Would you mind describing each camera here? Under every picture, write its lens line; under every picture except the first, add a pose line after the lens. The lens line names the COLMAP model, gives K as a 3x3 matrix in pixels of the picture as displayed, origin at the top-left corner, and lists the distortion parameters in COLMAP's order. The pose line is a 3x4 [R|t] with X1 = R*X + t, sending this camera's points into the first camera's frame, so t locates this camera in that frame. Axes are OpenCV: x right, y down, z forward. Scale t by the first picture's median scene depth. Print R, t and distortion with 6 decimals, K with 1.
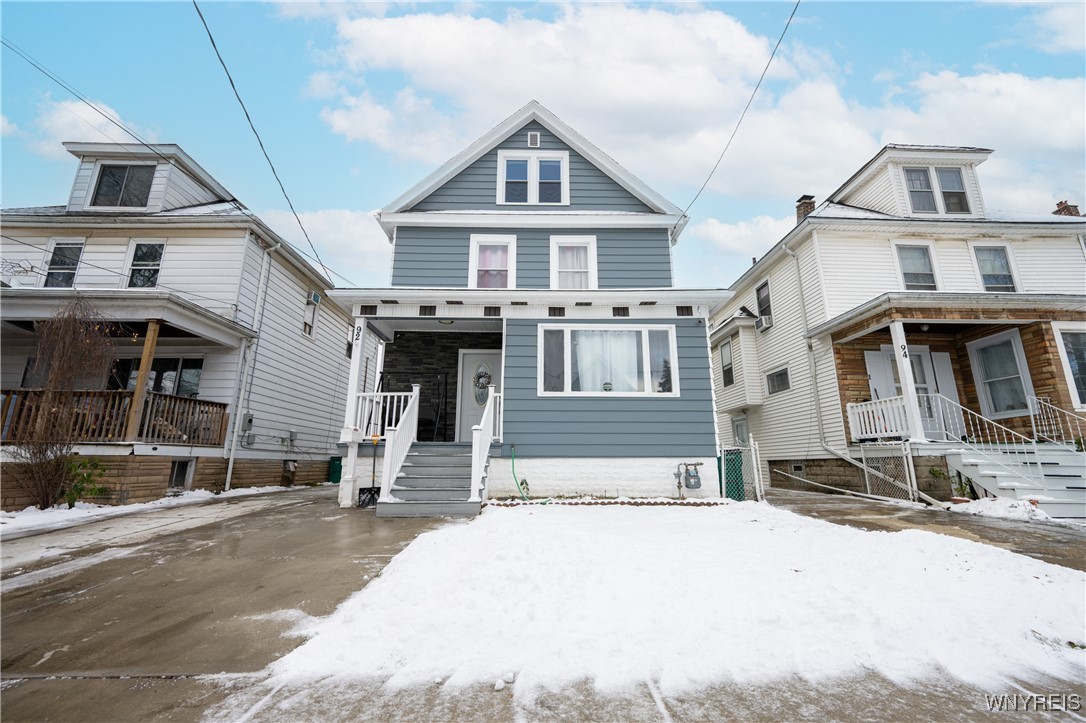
lens RADIAL K [[443.5, 0, 546.5], [0, 443.5, 357.5], [0, 0, 1]] dist [0.000768, 0.000412]
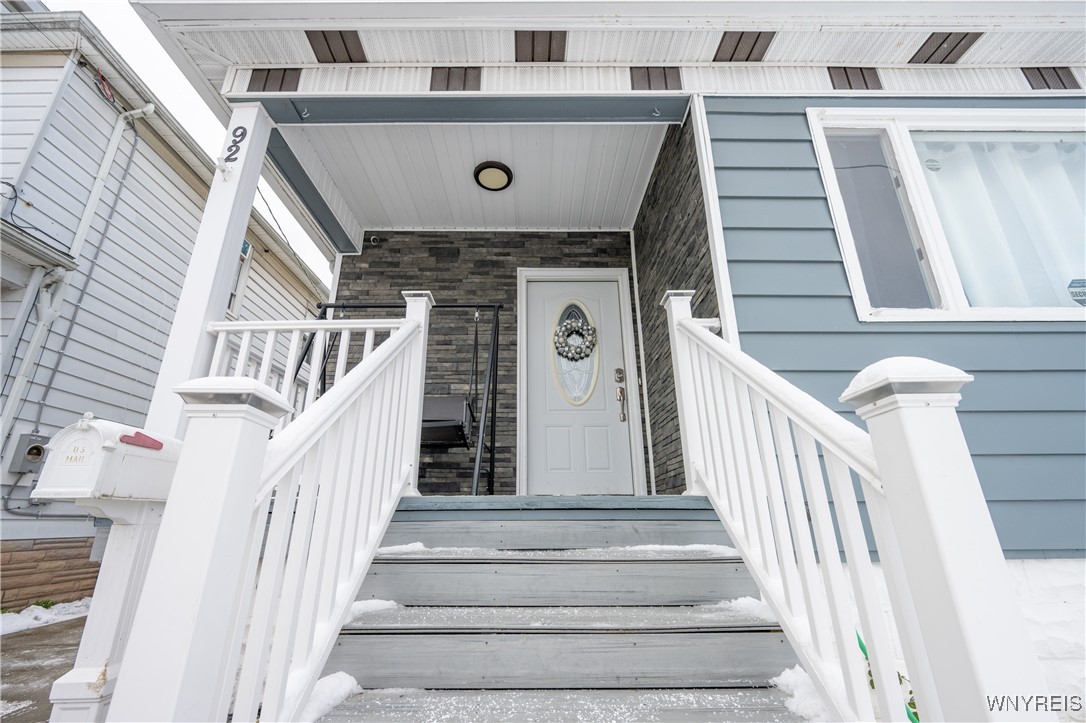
lens RADIAL K [[443.5, 0, 534.1], [0, 443.5, 367.7], [0, 0, 1]] dist [0.000768, 0.000412]
pose [[0.999874, -0.011980, -0.010441, -0.193018], [0.010951, 0.995557, -0.093521, 0.122977], [0.011515, 0.093395, 0.995563, 0.641432]]
